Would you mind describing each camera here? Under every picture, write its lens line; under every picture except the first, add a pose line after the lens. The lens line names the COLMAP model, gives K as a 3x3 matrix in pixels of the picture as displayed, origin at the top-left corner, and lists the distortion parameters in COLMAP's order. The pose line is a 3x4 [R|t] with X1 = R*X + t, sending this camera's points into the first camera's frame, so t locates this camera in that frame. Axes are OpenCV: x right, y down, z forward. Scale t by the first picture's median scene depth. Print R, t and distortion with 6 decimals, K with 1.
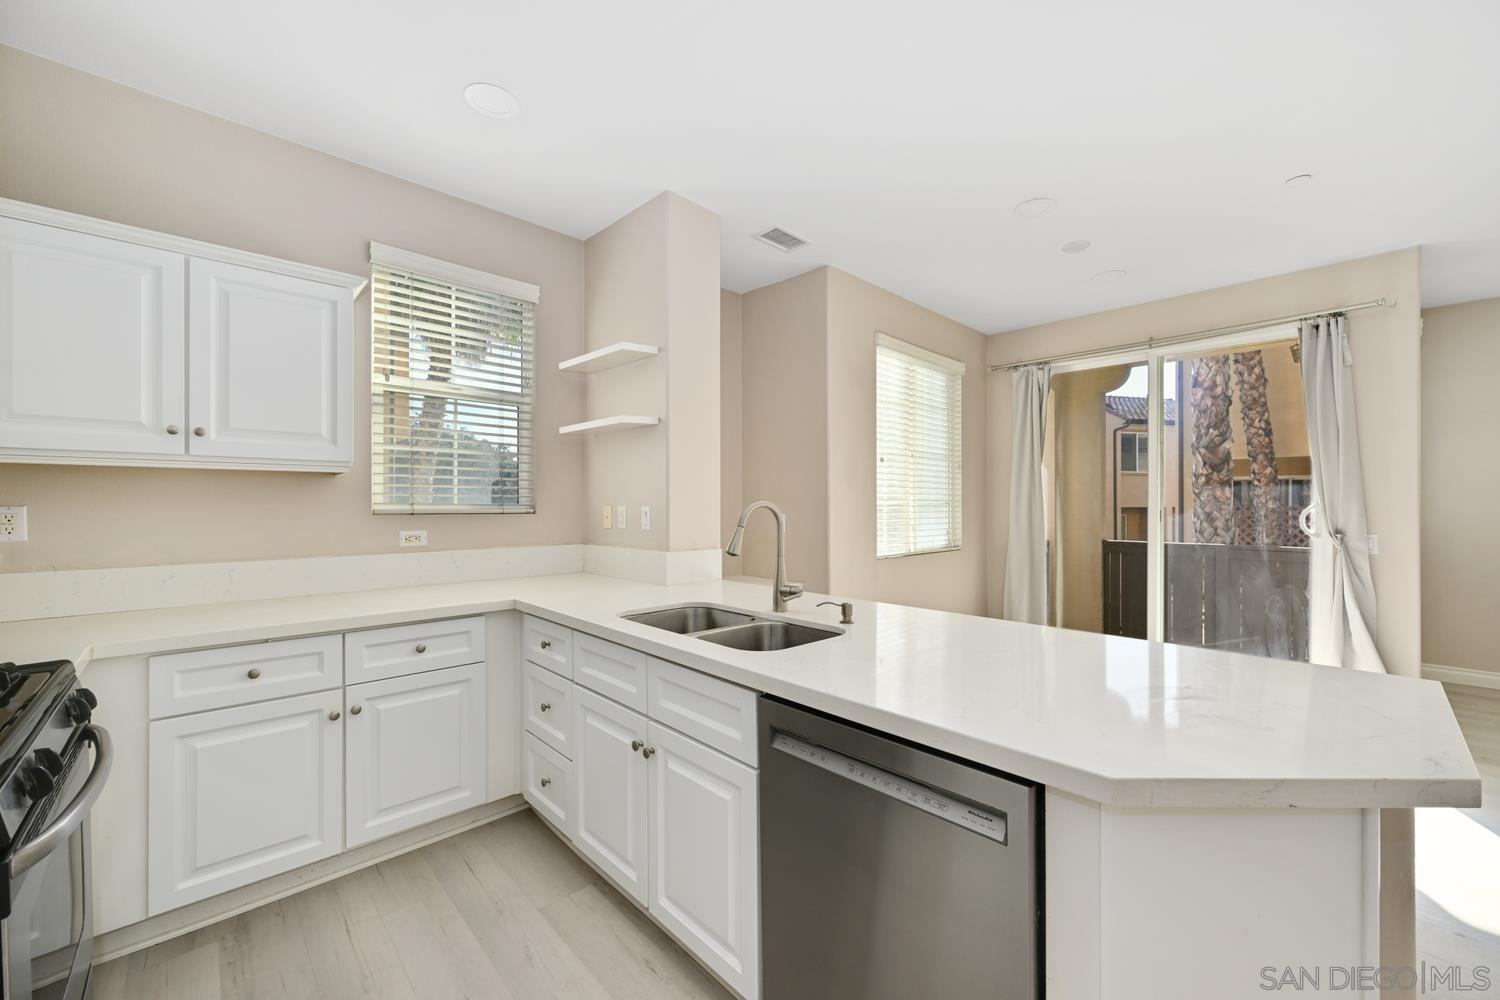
lens RADIAL K [[584.5, 0, 755.5], [0, 584.5, 504.7], [0, 0, 1]] dist [-0.000671, -0.000184]
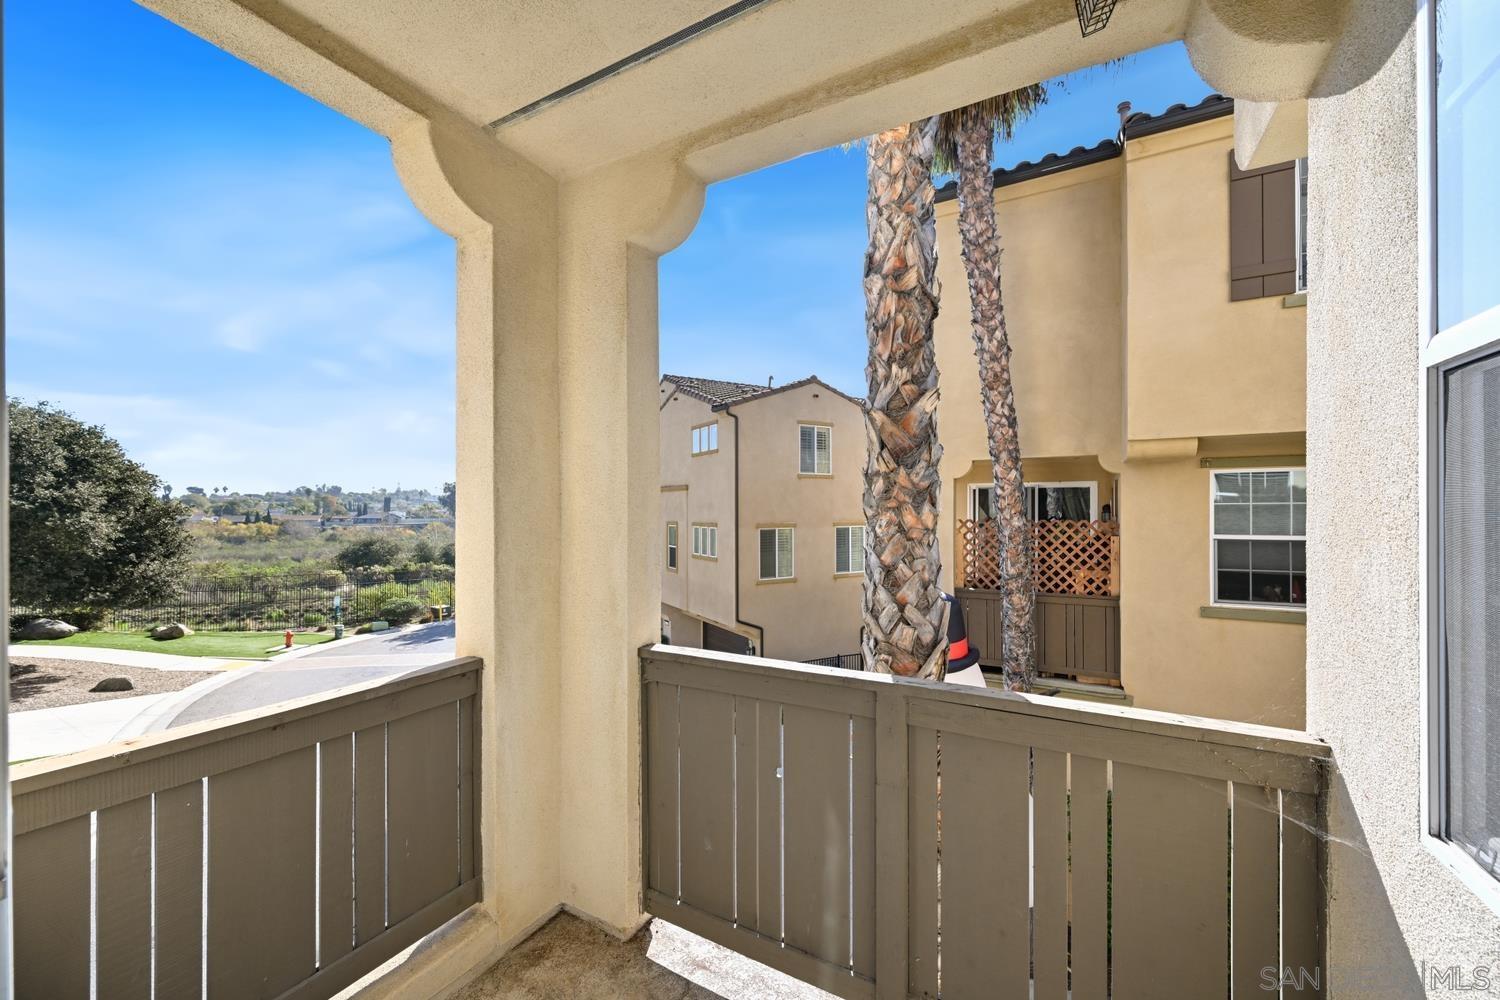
lens RADIAL K [[584.5, 0, 755.5], [0, 584.5, 504.7], [0, 0, 1]] dist [-0.000671, -0.000184]
pose [[0.955124, -0.001932, 0.296201, 0.552615], [0.004592, 0.999955, -0.008285, -0.025929], [-0.296172, 0.009274, 0.955090, 0.620987]]
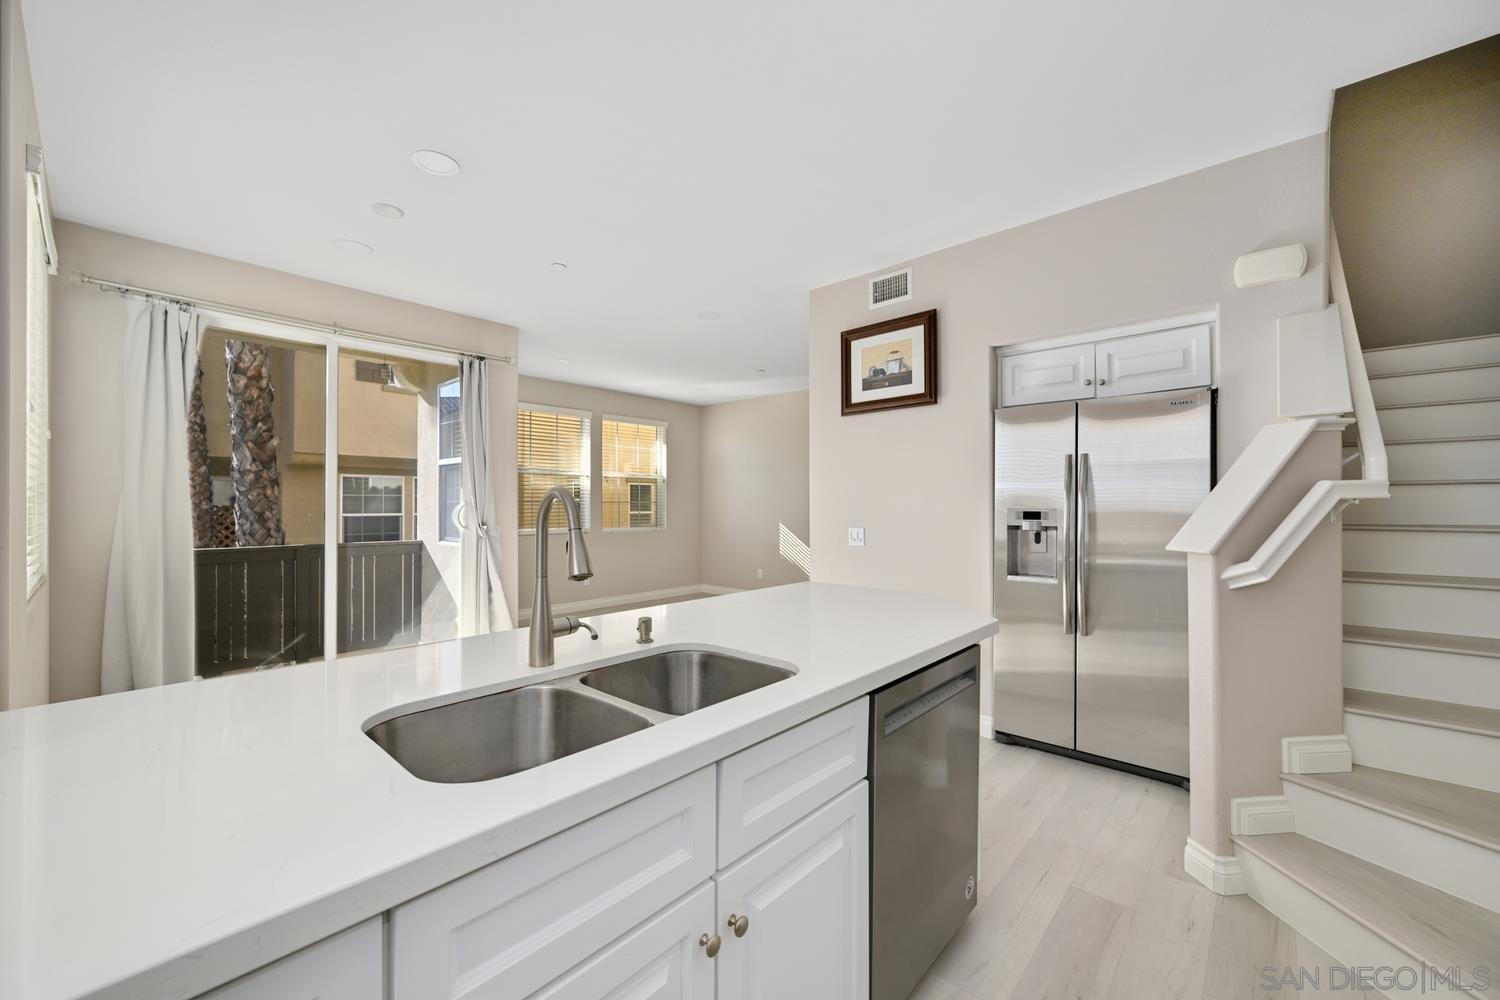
lens RADIAL K [[584.5, 0, 755.5], [0, 584.5, 504.7], [0, 0, 1]] dist [-0.000671, -0.000184]
pose [[-0.081252, 0.002539, 0.996690, -0.208771], [0.001974, 0.999995, -0.002387, 0.004471], [-0.996692, 0.001773, -0.081257, 0.285575]]
